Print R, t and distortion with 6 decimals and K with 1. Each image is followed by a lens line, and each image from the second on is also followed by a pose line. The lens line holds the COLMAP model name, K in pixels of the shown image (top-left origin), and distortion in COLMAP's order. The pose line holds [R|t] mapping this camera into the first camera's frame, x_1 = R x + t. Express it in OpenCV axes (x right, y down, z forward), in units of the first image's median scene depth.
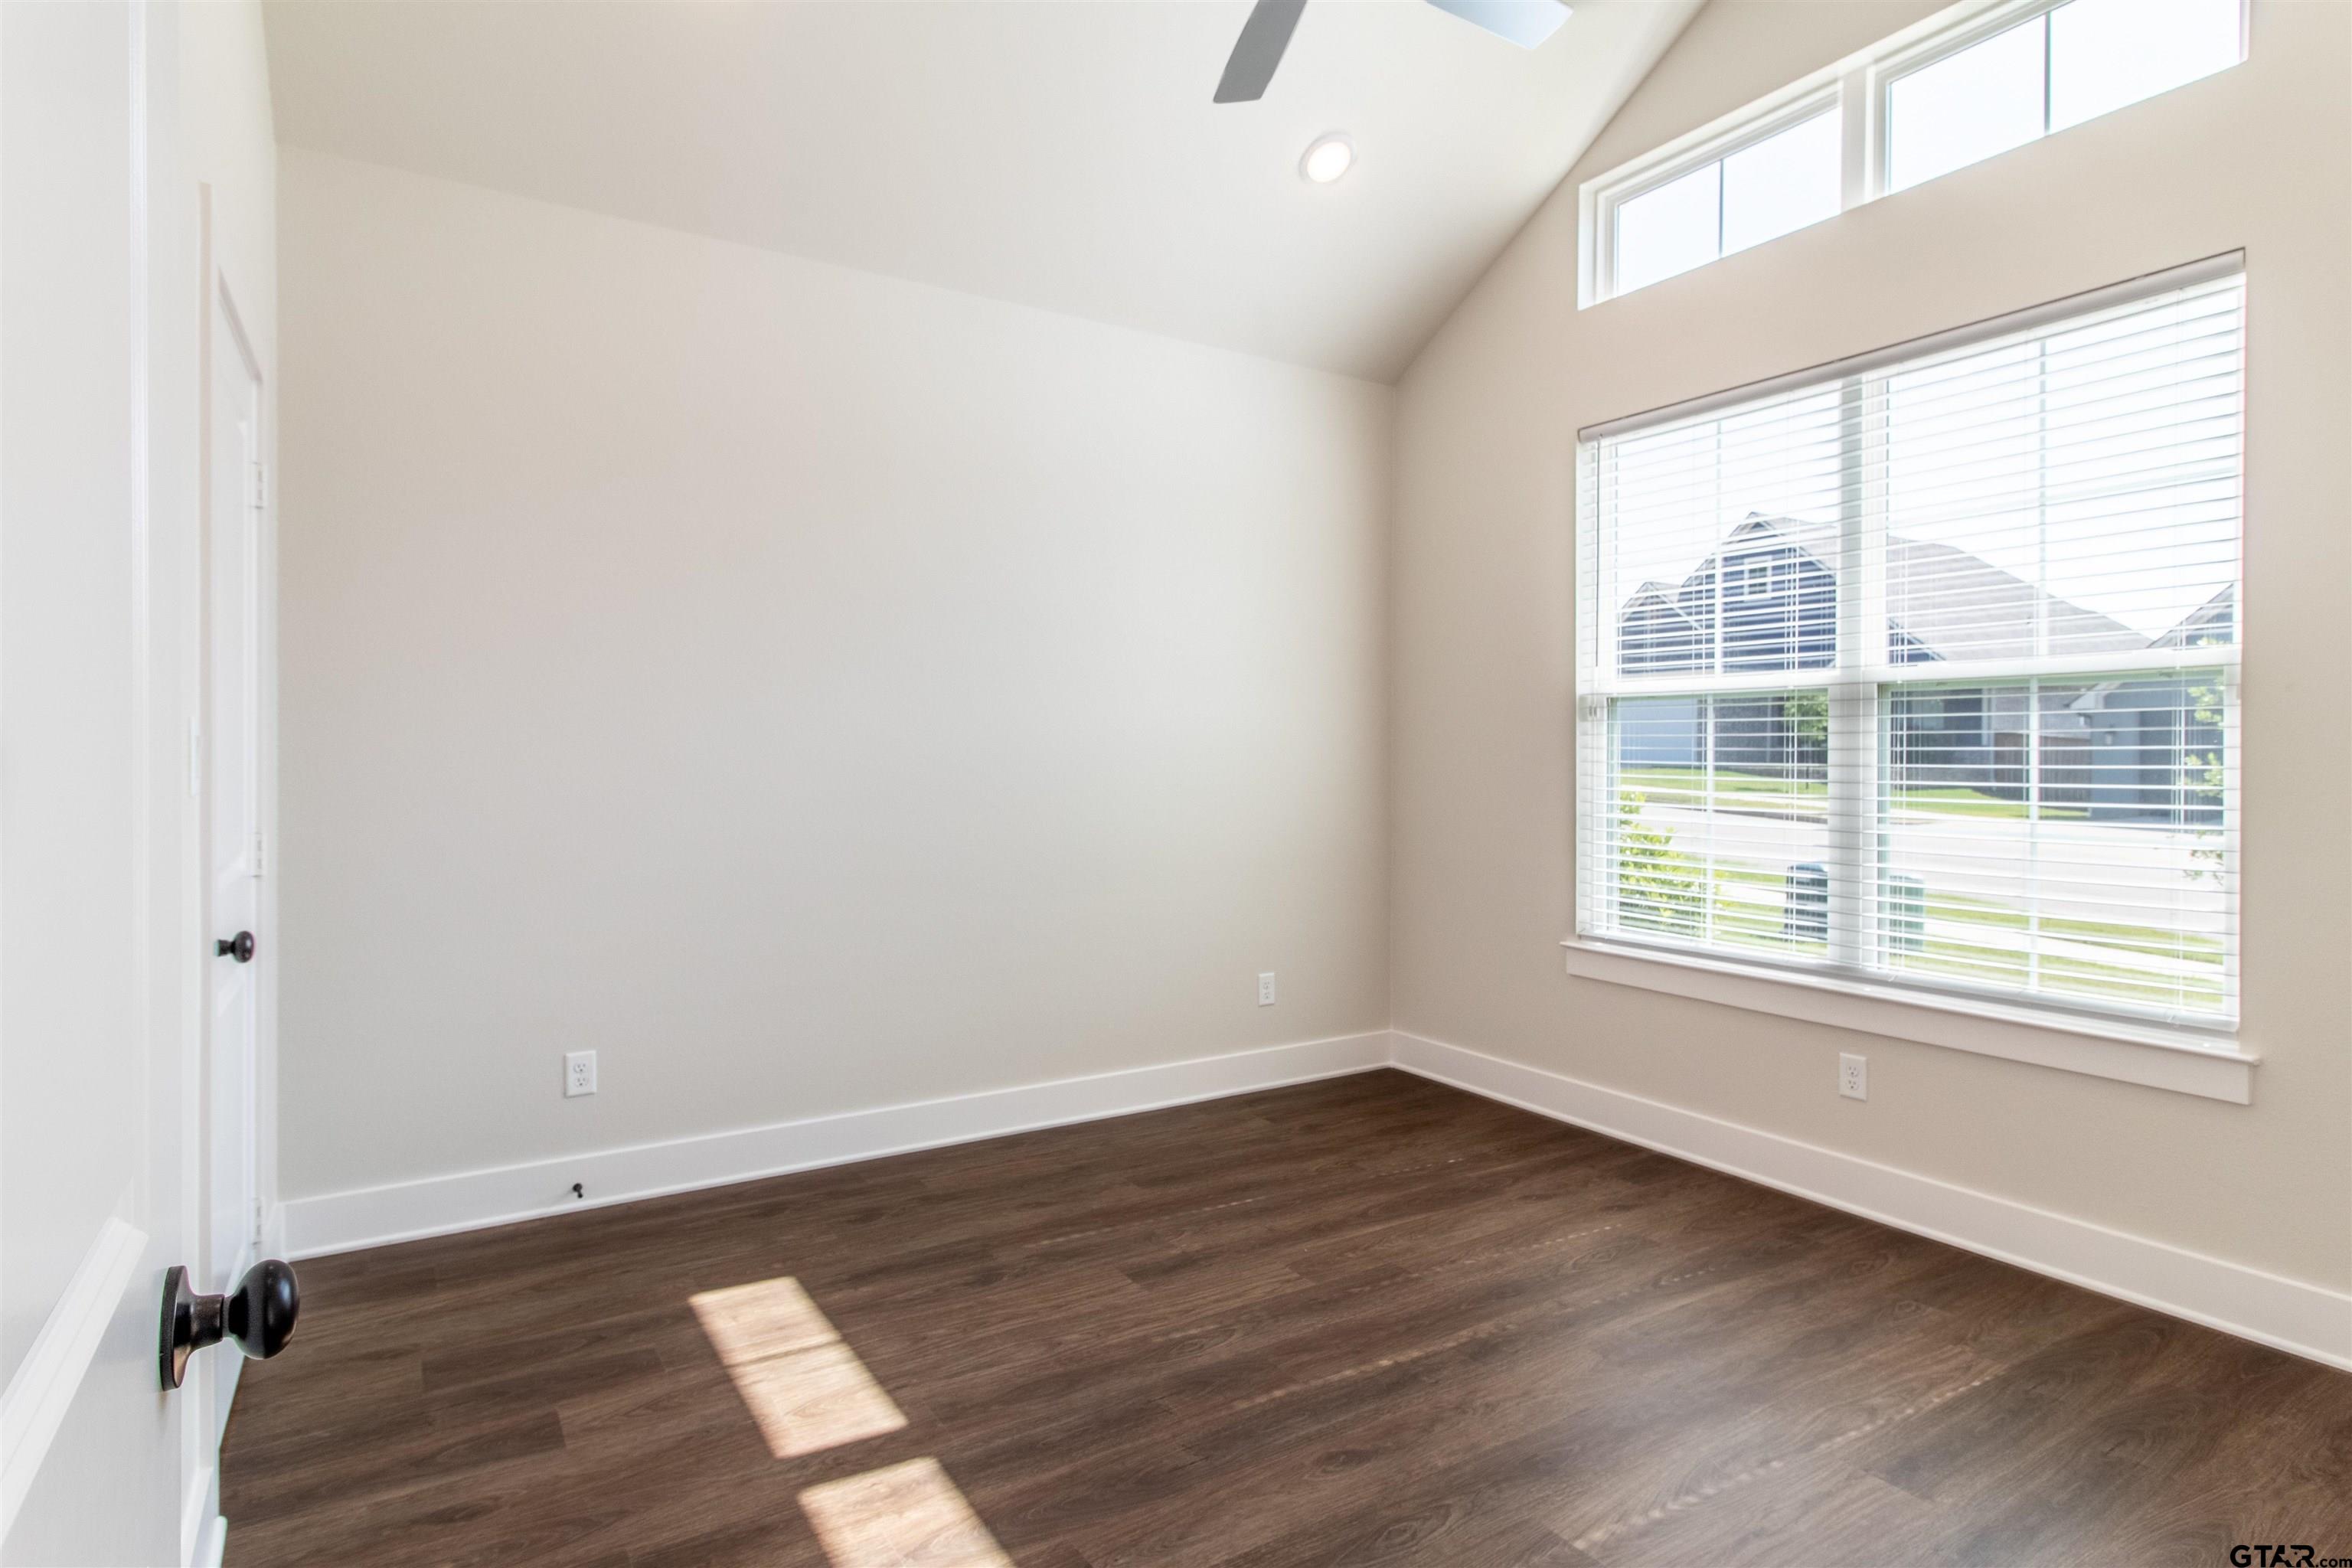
lens RADIAL K [[1241.2, 0, 1173.3], [0, 1241.2, 773.8], [0, 0, 1]] dist [-0.000645, 0.000025]
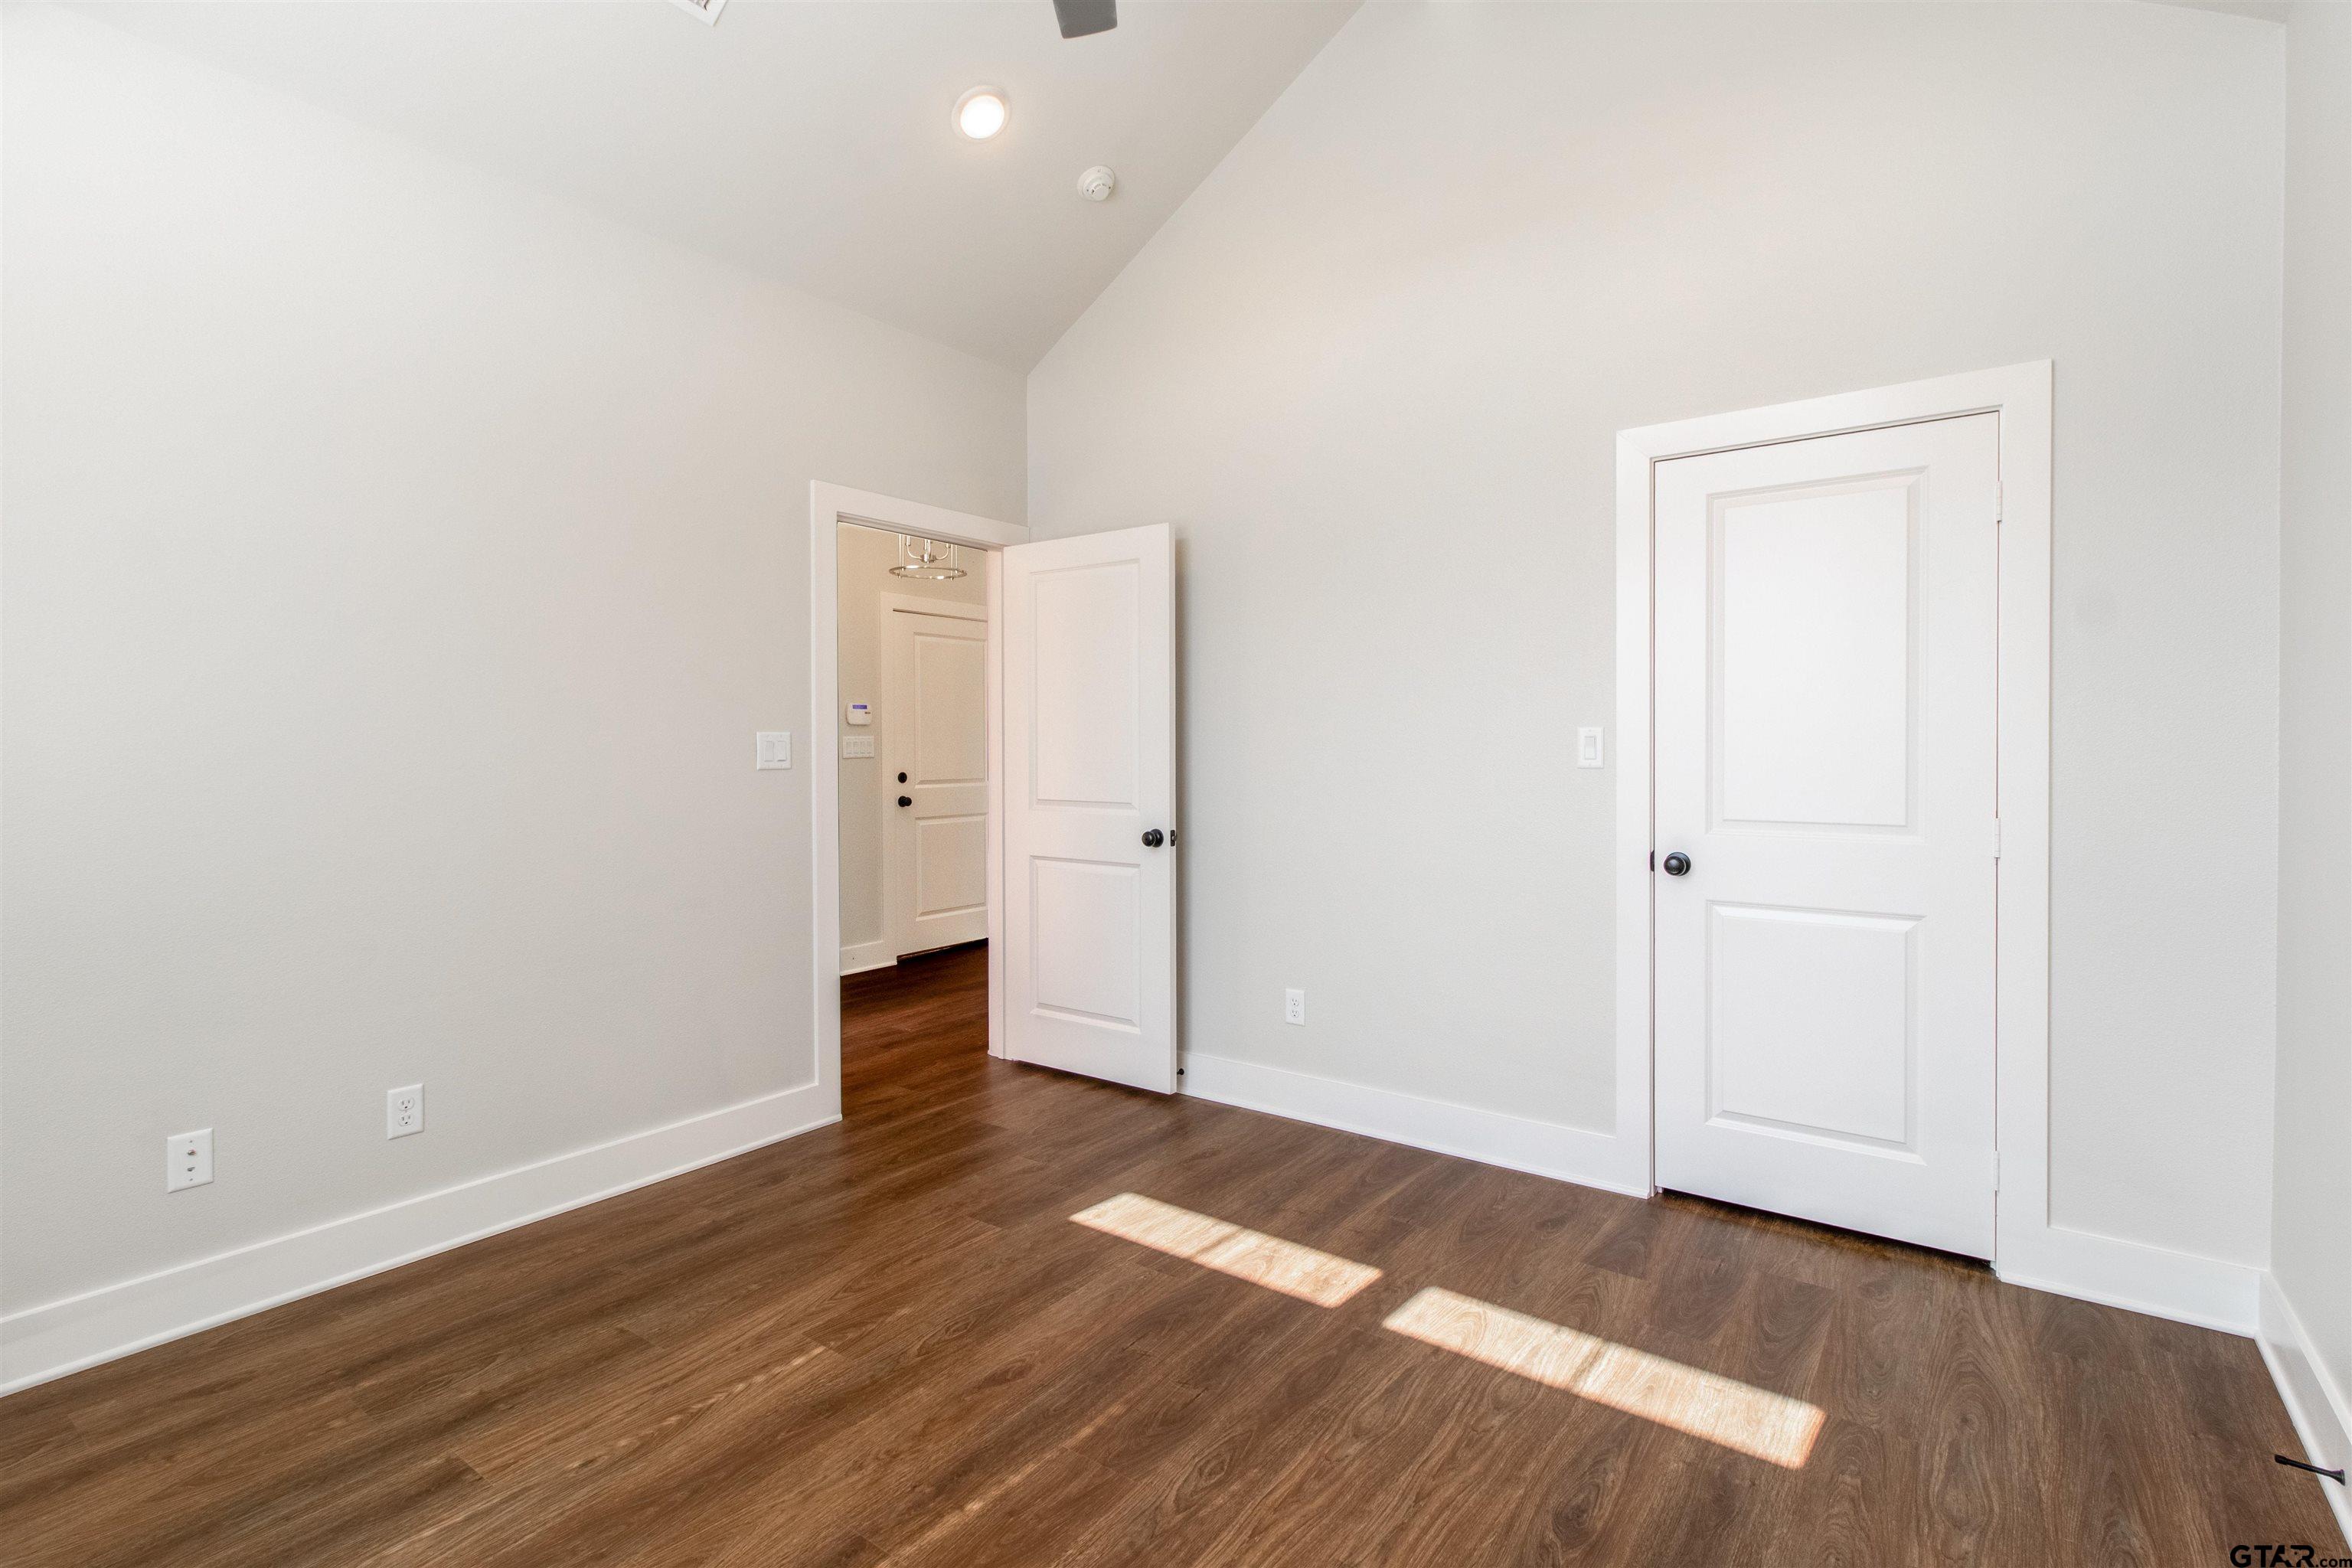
lens RADIAL K [[1093.0, 0, 1178.2], [0, 1093.0, 767.2], [0, 0, 1]] dist [0.004561, -0.000440]
pose [[-0.930203, 0.006841, -0.366983, 0.322739], [-0.006671, 0.999346, 0.035540, -0.030400], [0.366986, 0.035508, -0.929549, 1.787104]]
